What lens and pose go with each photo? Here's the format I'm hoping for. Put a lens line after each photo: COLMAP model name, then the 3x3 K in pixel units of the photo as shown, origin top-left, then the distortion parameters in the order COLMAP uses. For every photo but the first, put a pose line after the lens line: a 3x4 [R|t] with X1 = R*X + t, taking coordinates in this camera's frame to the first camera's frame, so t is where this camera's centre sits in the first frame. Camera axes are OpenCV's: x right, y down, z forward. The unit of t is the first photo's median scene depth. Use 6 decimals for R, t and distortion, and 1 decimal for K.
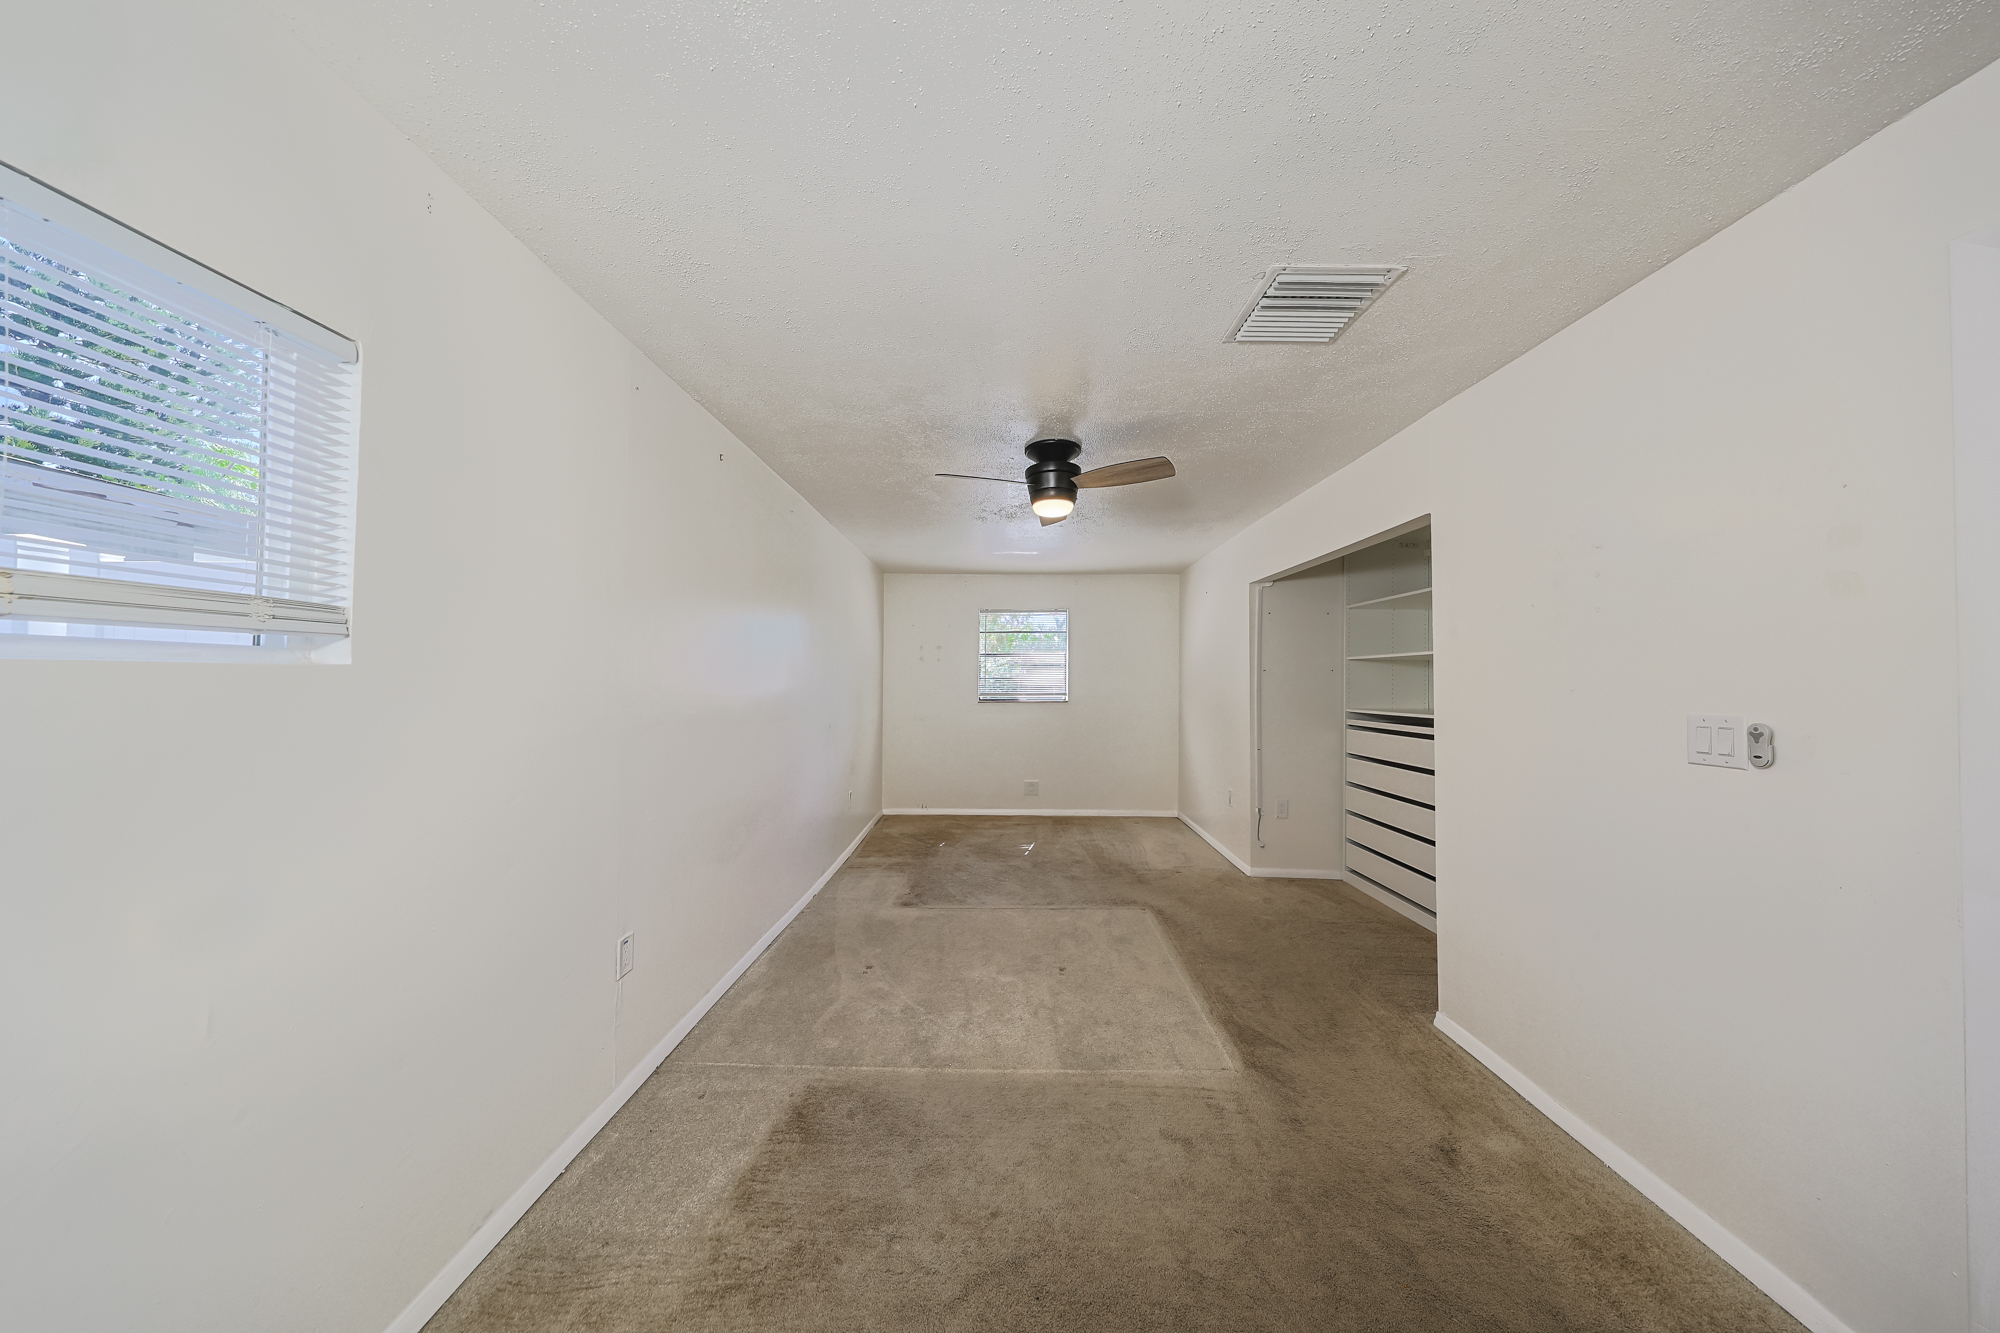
lens RADIAL K [[611.9, 0, 1002.1], [0, 611.9, 669.9], [0, 0, 1]] dist [0.000091, 0.000058]
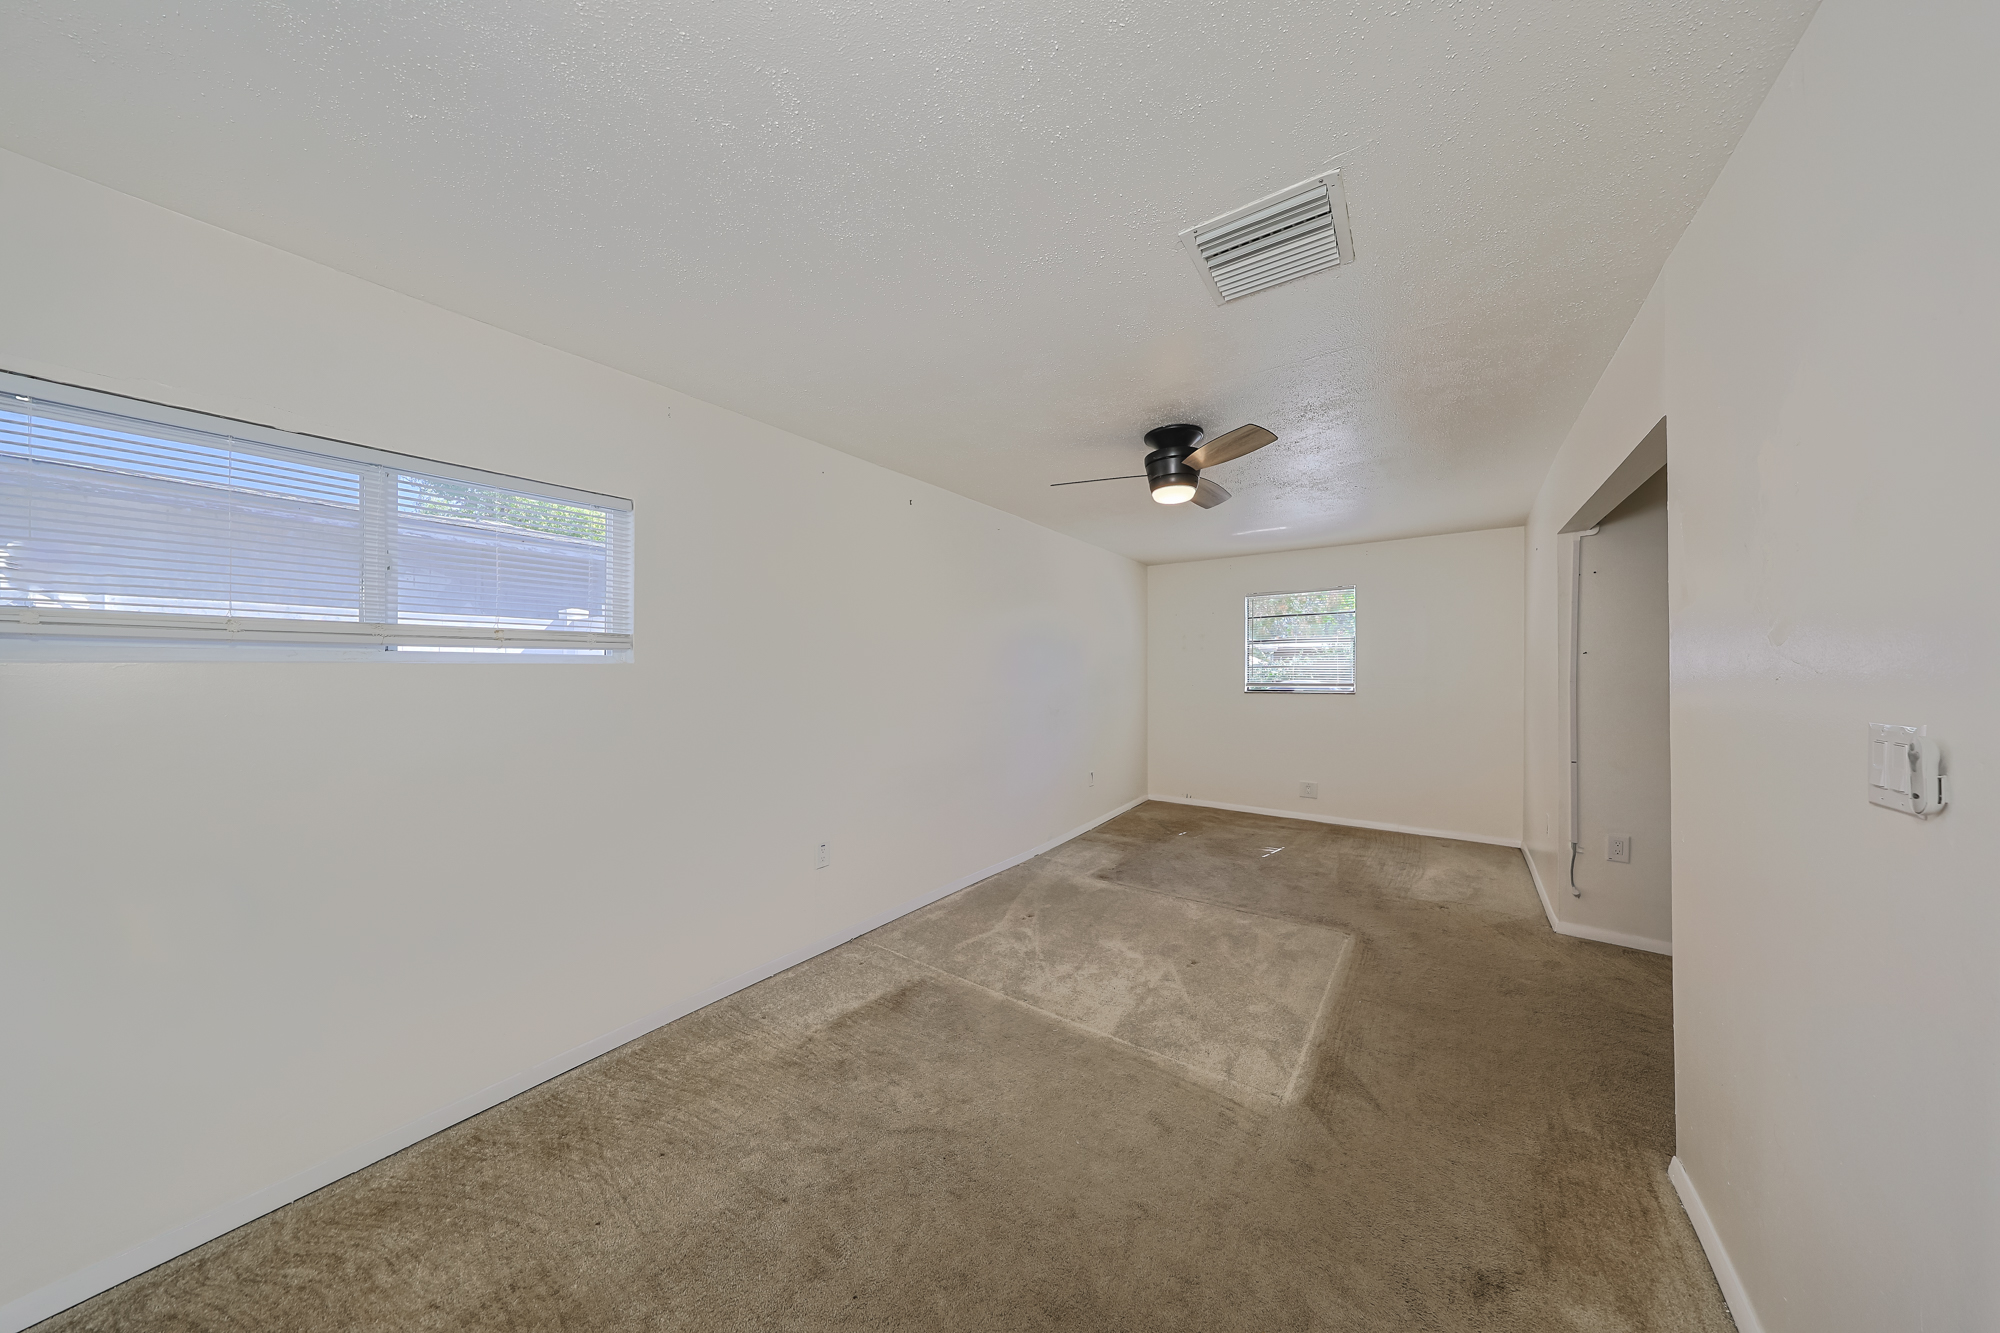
lens RADIAL K [[611.9, 0, 1002.1], [0, 611.9, 669.9], [0, 0, 1]] dist [0.000091, 0.000058]
pose [[0.817243, -0.006482, -0.576257, 0.373191], [0.014806, 0.999843, 0.009751, 0.004783], [0.576103, -0.016501, 0.817210, 0.023790]]
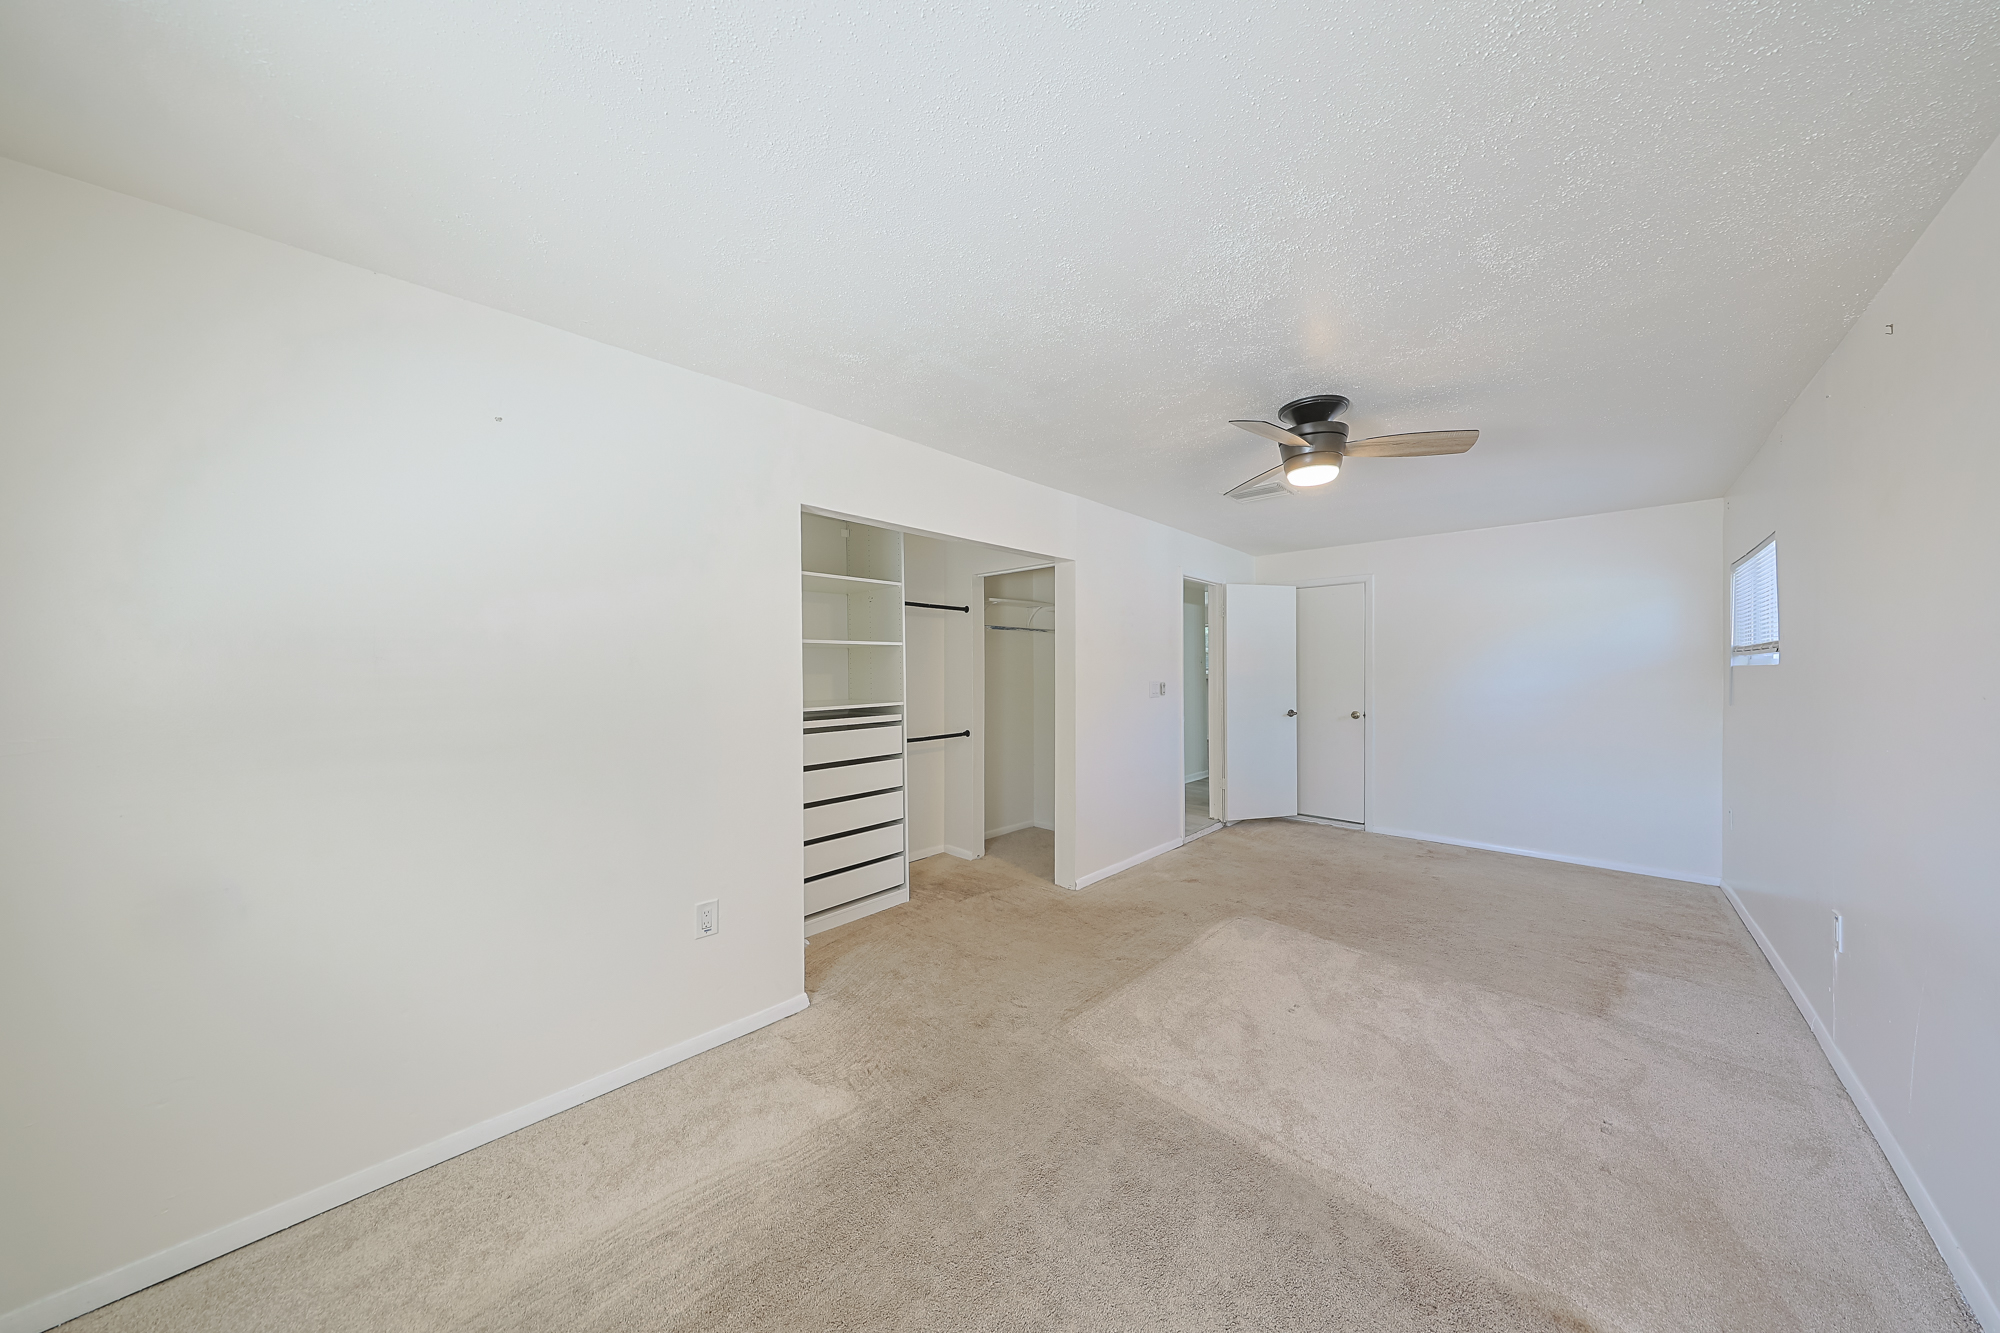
lens RADIAL K [[611.9, 0, 1002.1], [0, 611.9, 669.9], [0, 0, 1]] dist [0.000091, 0.000058]
pose [[-0.721970, -0.005680, 0.691901, -0.174477], [-0.011490, 0.999927, -0.003781, 0.019791], [-0.691829, -0.010680, -0.721982, 1.699446]]
